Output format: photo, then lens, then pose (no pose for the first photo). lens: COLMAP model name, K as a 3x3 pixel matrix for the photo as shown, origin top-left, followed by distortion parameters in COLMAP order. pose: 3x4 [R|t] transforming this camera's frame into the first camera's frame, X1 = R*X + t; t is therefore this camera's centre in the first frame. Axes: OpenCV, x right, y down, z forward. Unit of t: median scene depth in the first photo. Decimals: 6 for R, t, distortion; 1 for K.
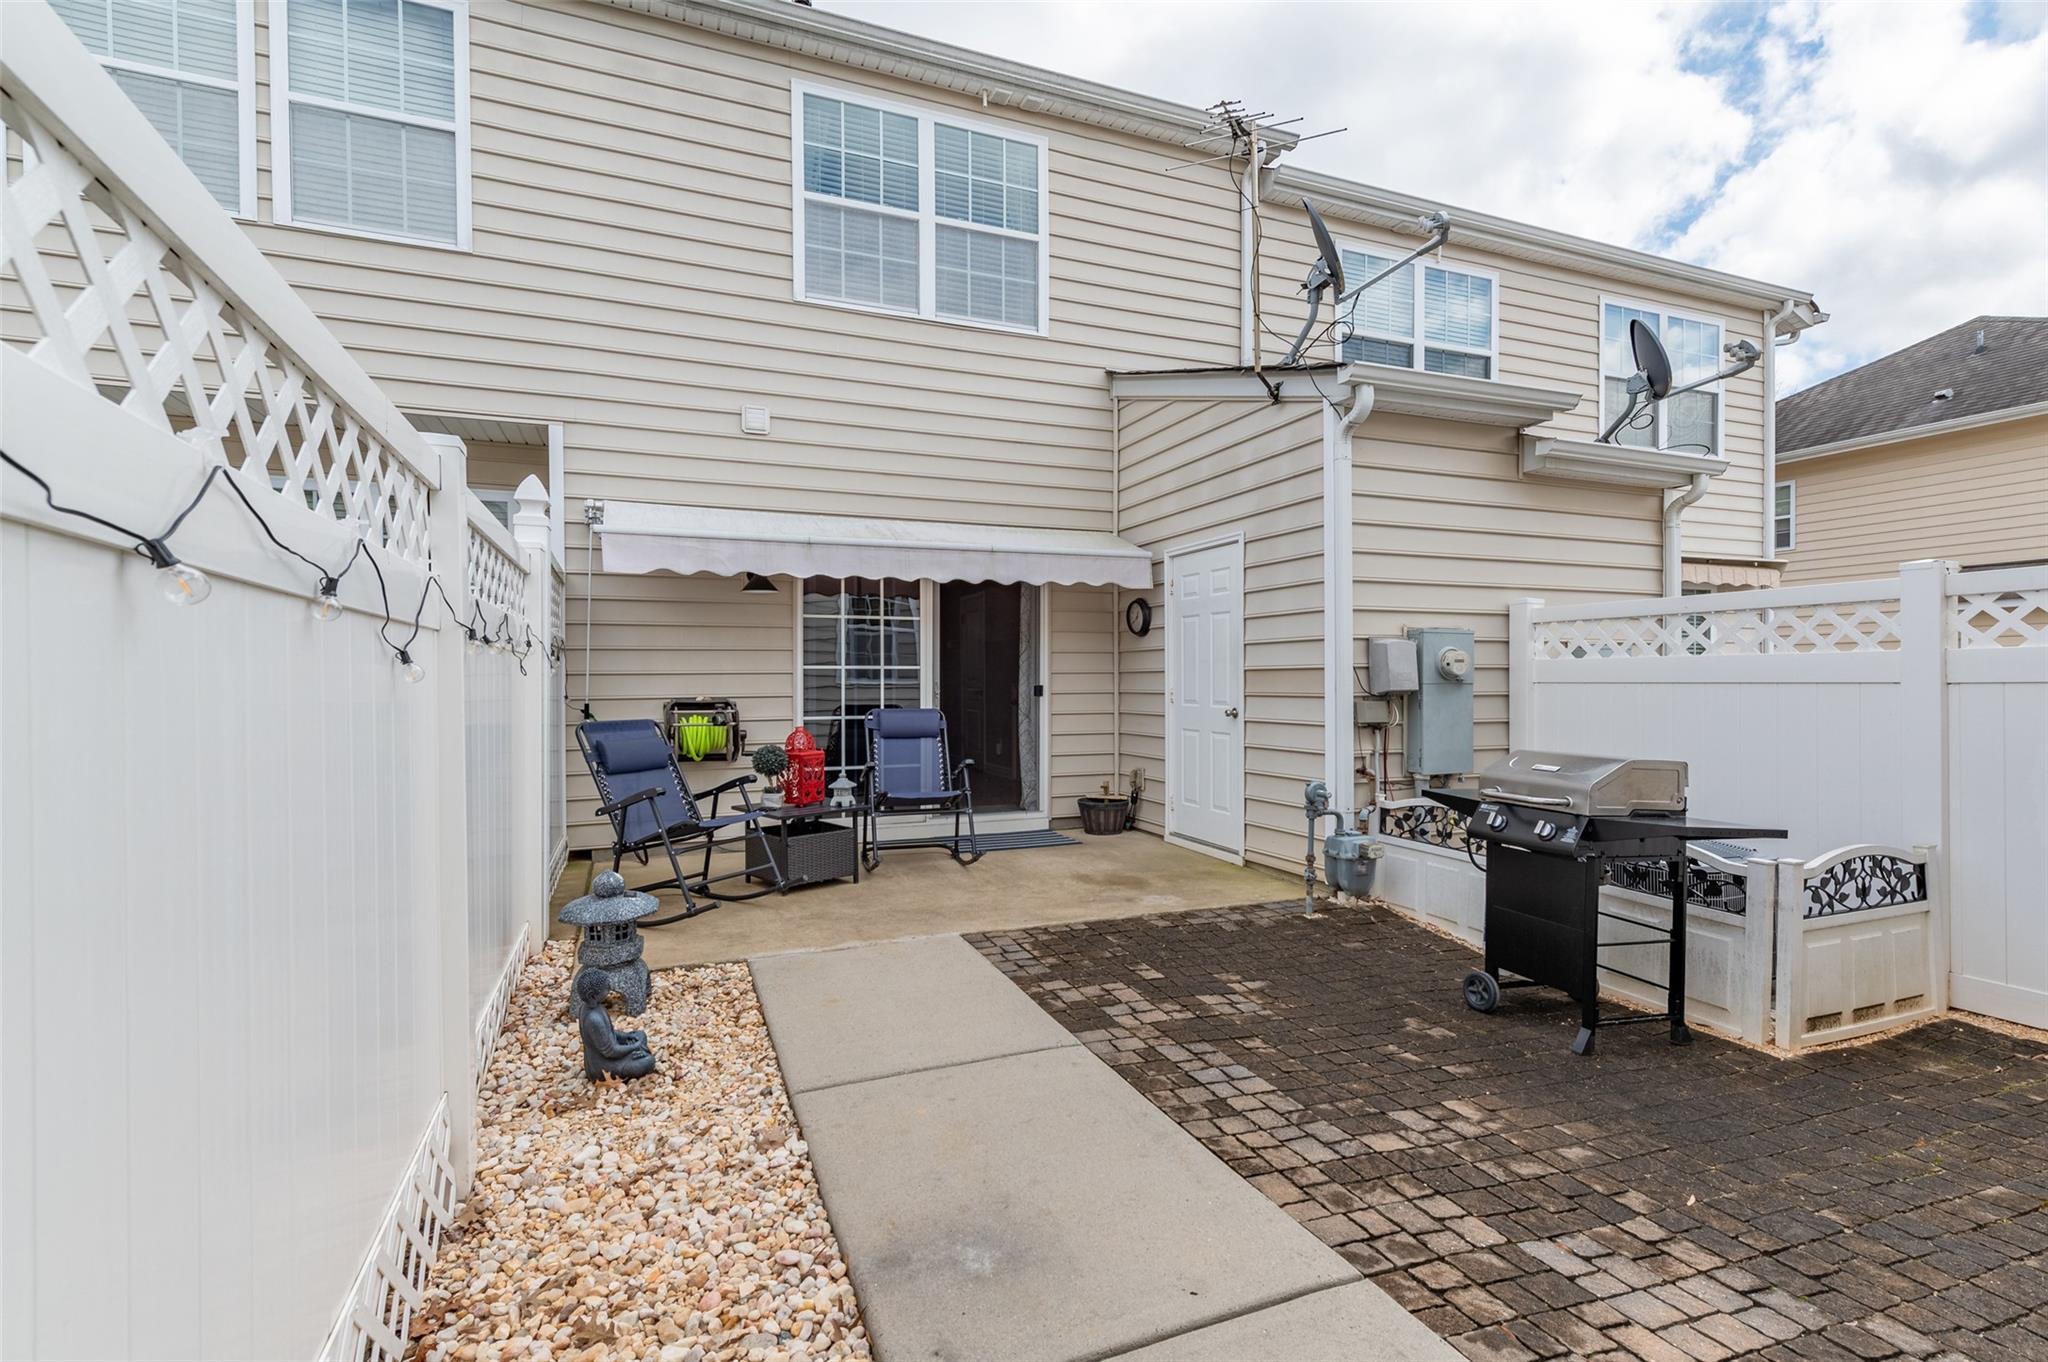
lens RADIAL K [[912.1, 0, 1021.8], [0, 912.1, 684.1], [0, 0, 1]] dist [0.000763, 0.000080]
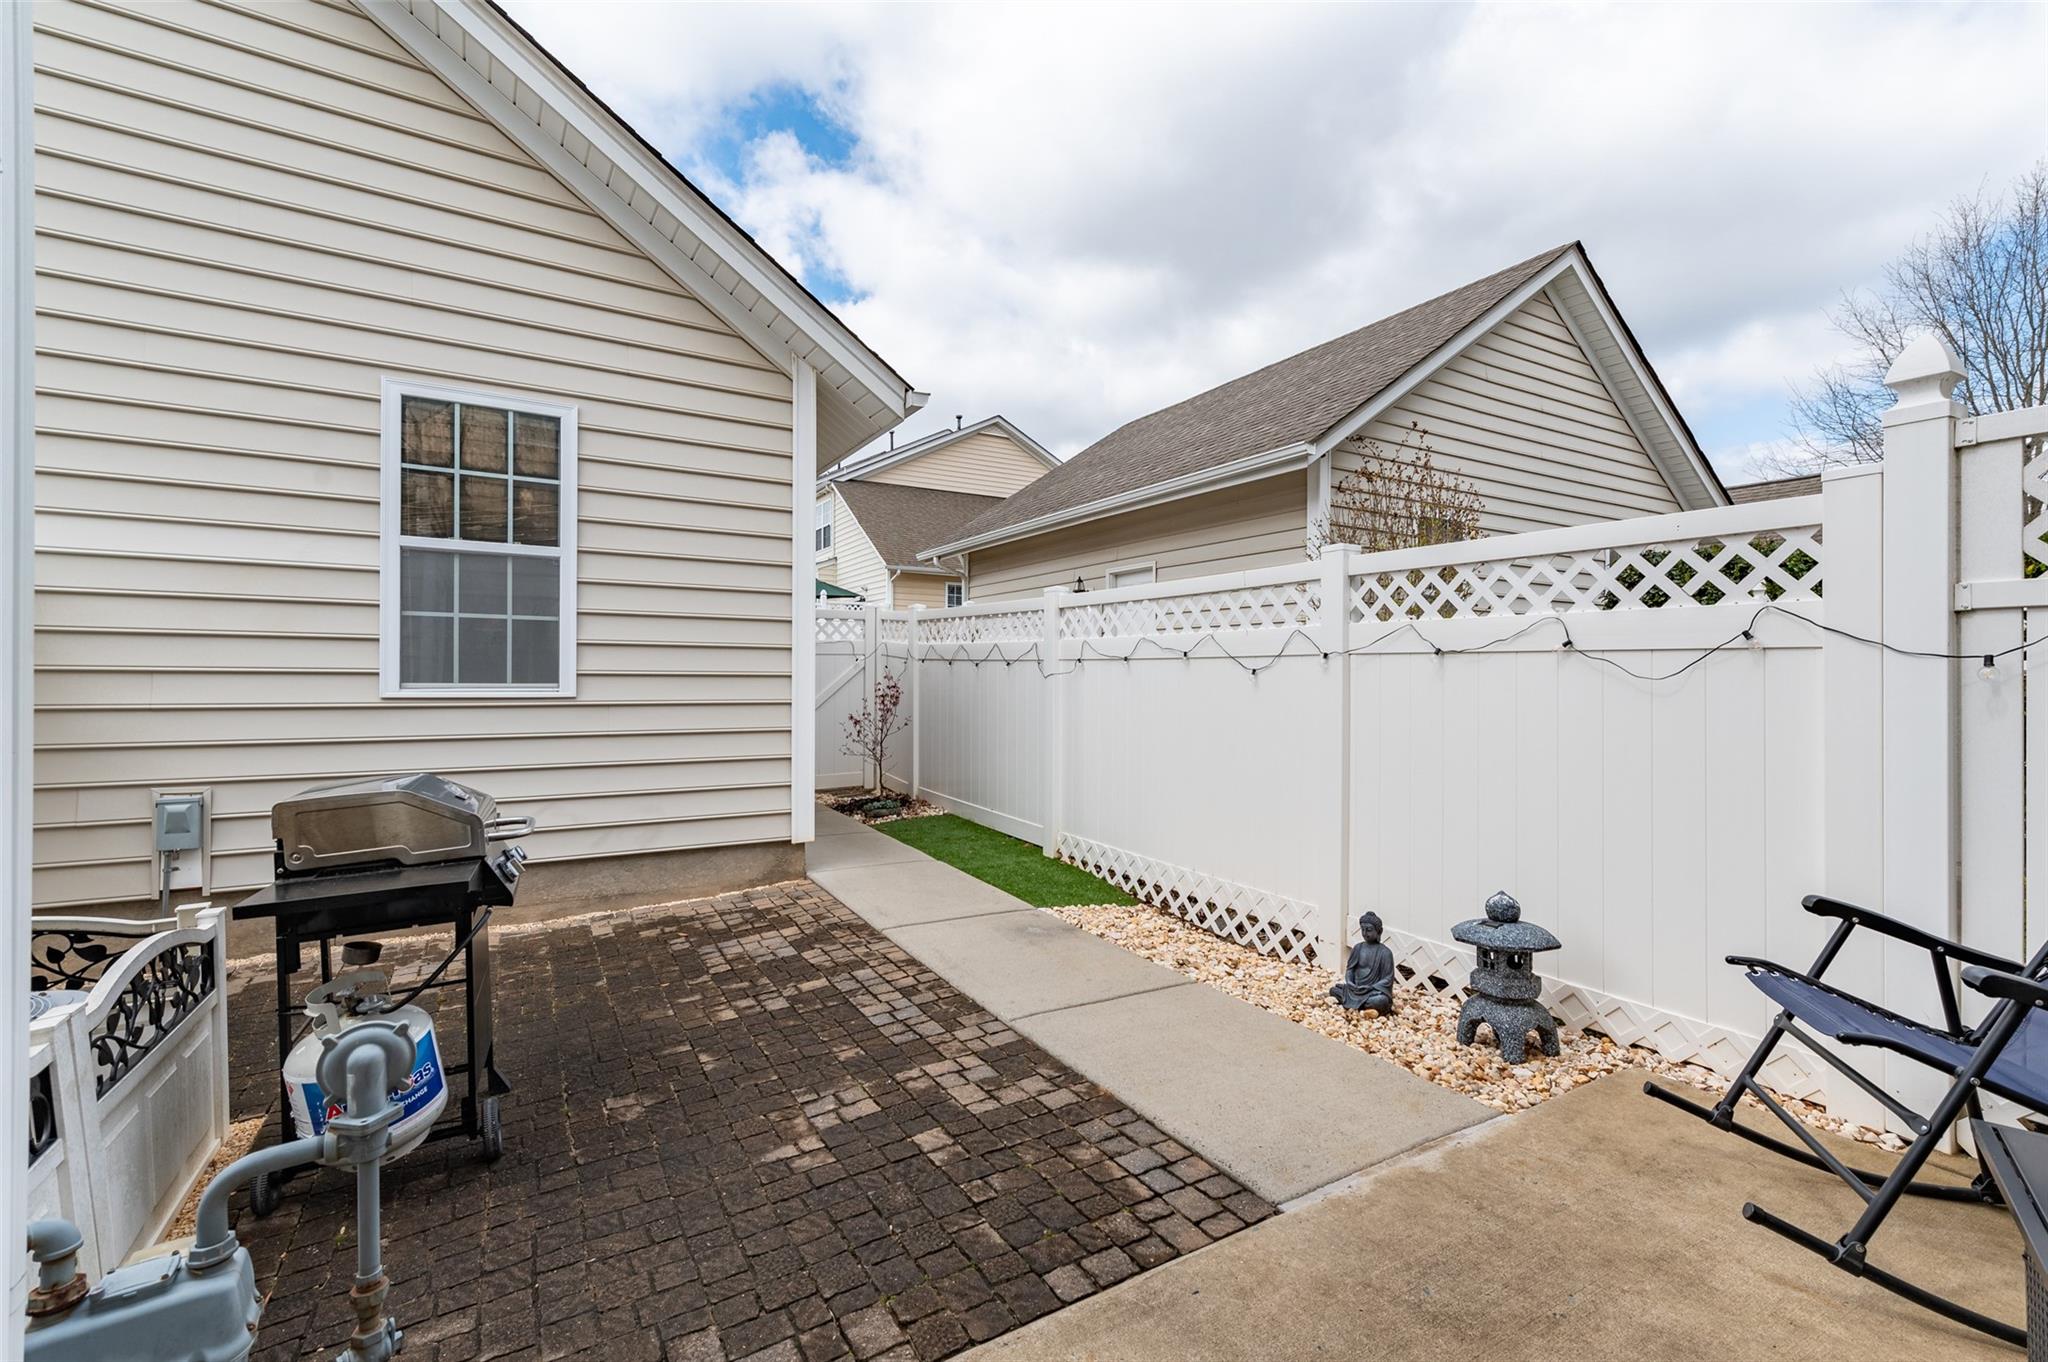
lens RADIAL K [[885.0, 0, 1025.2], [0, 885.0, 680.9], [0, 0, 1]] dist [0.001220, 0.000049]
pose [[-0.987514, -0.000556, -0.157531, 0.218849], [-0.002322, 0.999936, 0.011031, -0.043472], [0.157515, 0.011259, -0.987452, 2.061450]]
